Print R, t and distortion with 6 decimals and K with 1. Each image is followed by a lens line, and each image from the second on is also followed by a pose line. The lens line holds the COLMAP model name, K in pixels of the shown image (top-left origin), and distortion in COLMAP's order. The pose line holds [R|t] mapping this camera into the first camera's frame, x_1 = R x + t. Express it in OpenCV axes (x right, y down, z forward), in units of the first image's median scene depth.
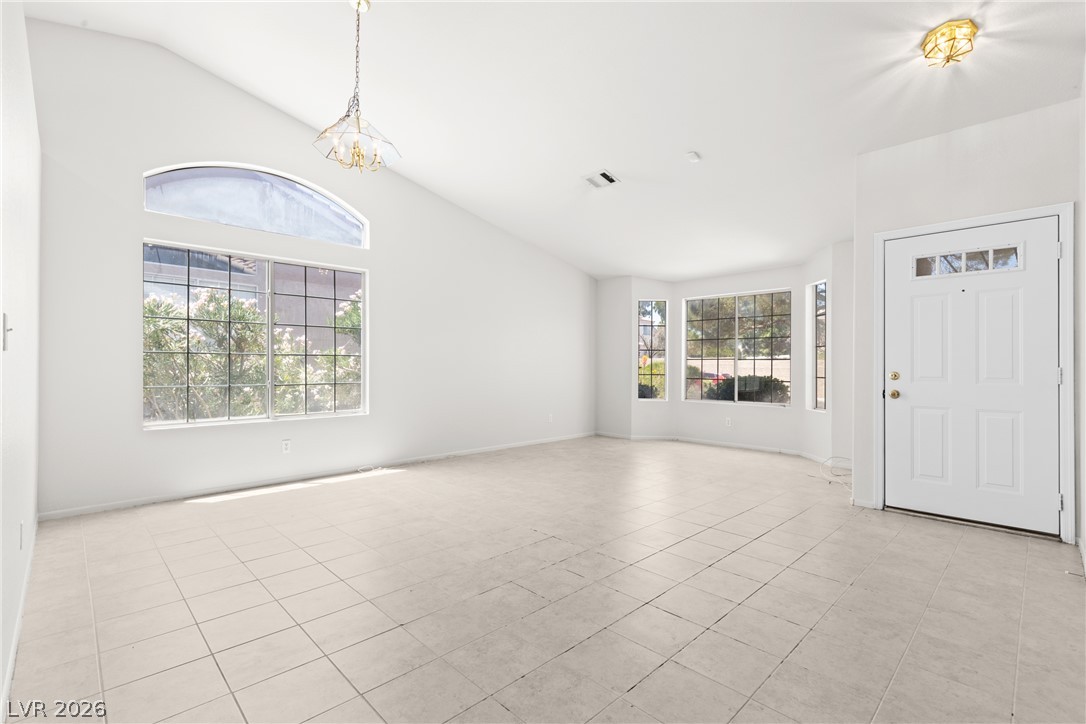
lens RADIAL K [[489.9, 0, 543.0], [0, 489.9, 362.0], [0, 0, 1]] dist [0.000555, -0.000015]
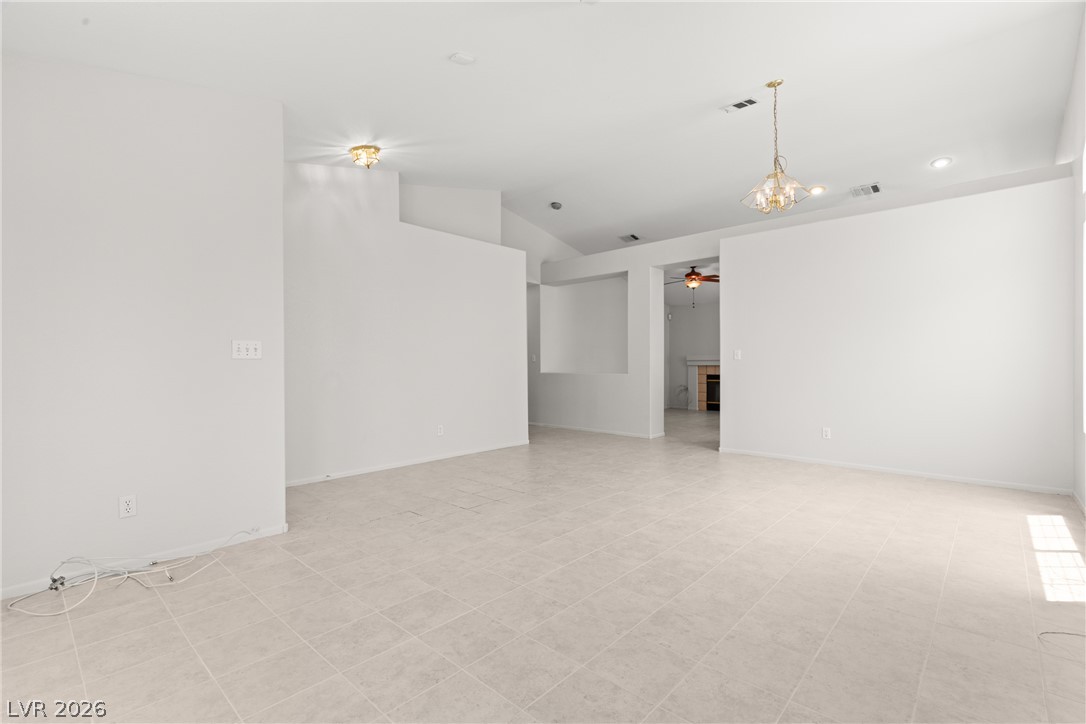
lens RADIAL K [[479.9, 0, 540.3], [0, 479.9, 364.9], [0, 0, 1]] dist [0.002010, -0.000220]
pose [[-0.999336, -0.002424, -0.036347, 0.238465], [-0.002077, 0.999952, -0.009595, 0.021203], [0.036369, -0.009513, -0.999293, 1.823734]]
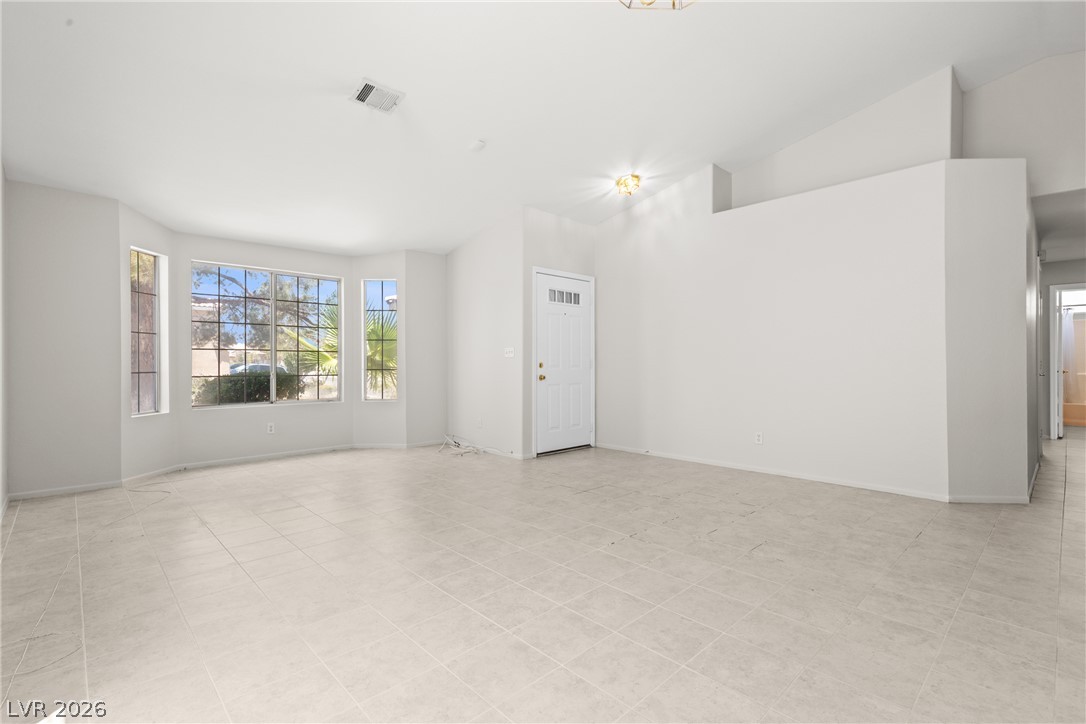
lens RADIAL K [[494.0, 0, 556.1], [0, 494.0, 355.9], [0, 0, 1]] dist [0.002644, 0.000205]
pose [[0.003170, 0.007254, 0.999969, -0.751060], [-0.008046, 0.999942, -0.007228, 0.010009], [-0.999963, -0.008023, 0.003228, 0.907003]]
